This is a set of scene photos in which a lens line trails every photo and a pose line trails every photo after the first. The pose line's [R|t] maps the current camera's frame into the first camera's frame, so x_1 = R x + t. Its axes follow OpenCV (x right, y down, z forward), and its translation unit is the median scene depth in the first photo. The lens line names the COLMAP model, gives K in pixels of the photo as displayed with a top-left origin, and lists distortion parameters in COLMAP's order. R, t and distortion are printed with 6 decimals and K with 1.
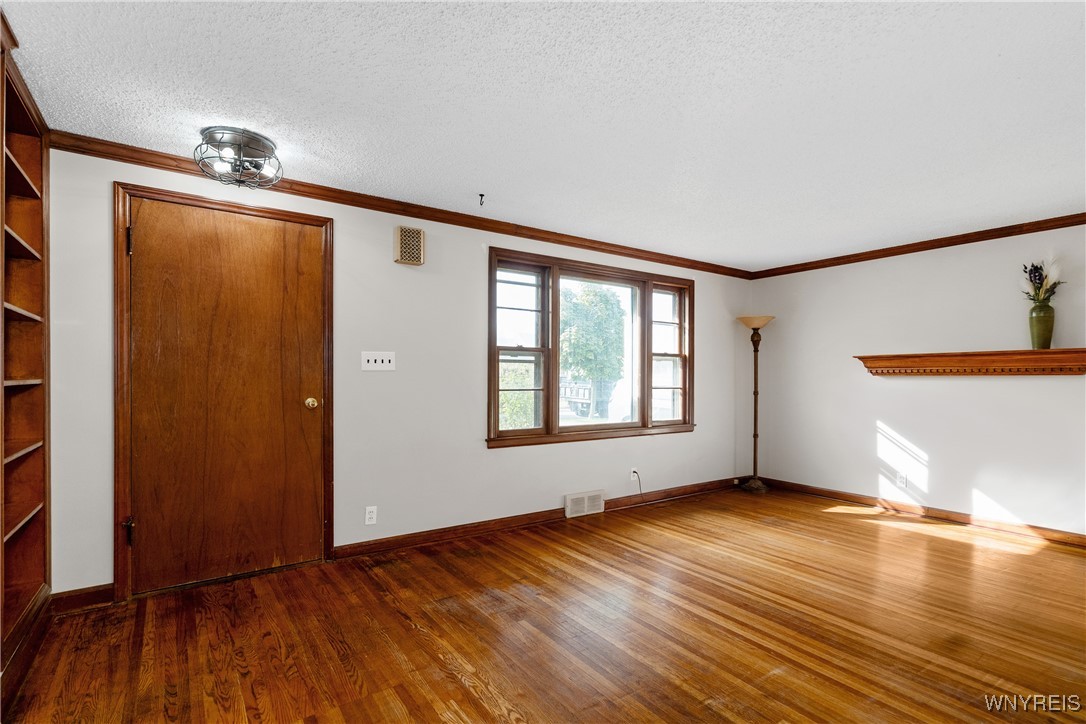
lens RADIAL K [[519.9, 0, 544.3], [0, 519.9, 379.7], [0, 0, 1]] dist [0.004162, 0.001542]
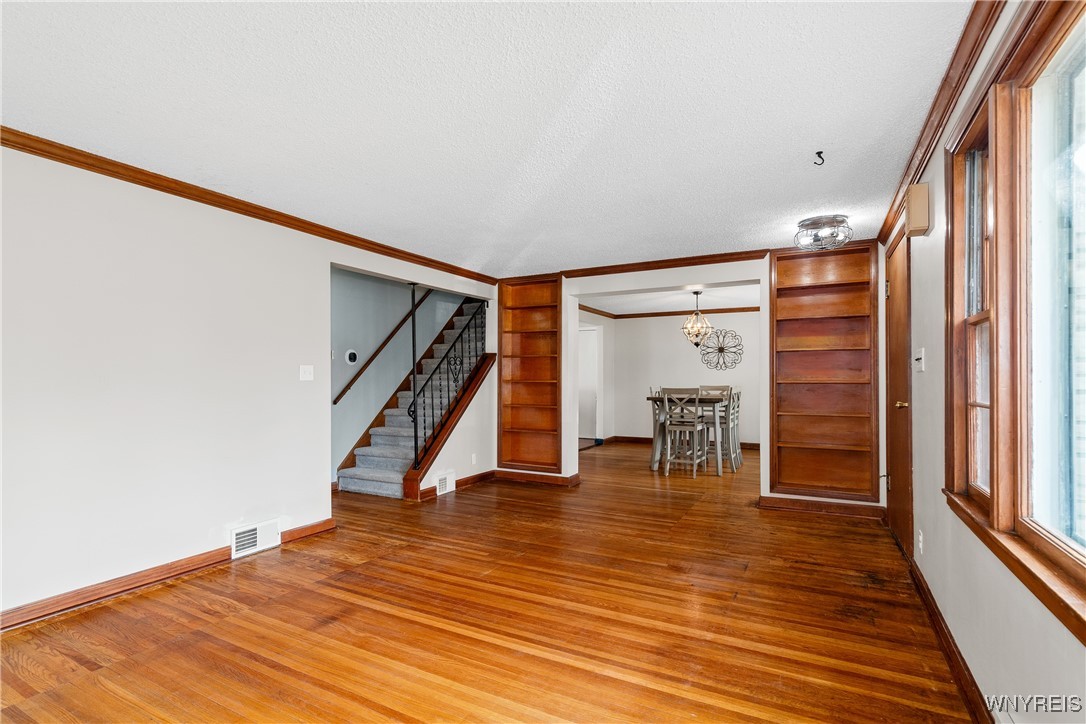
lens RADIAL K [[513.5, 0, 546.2], [0, 513.5, 376.7], [0, 0, 1]] dist [0.000432, 0.000091]
pose [[-0.887195, -0.004708, -0.461371, 0.516067], [-0.005190, 0.999987, -0.000225, -0.004472], [0.461366, 0.002195, -0.887207, 1.259954]]
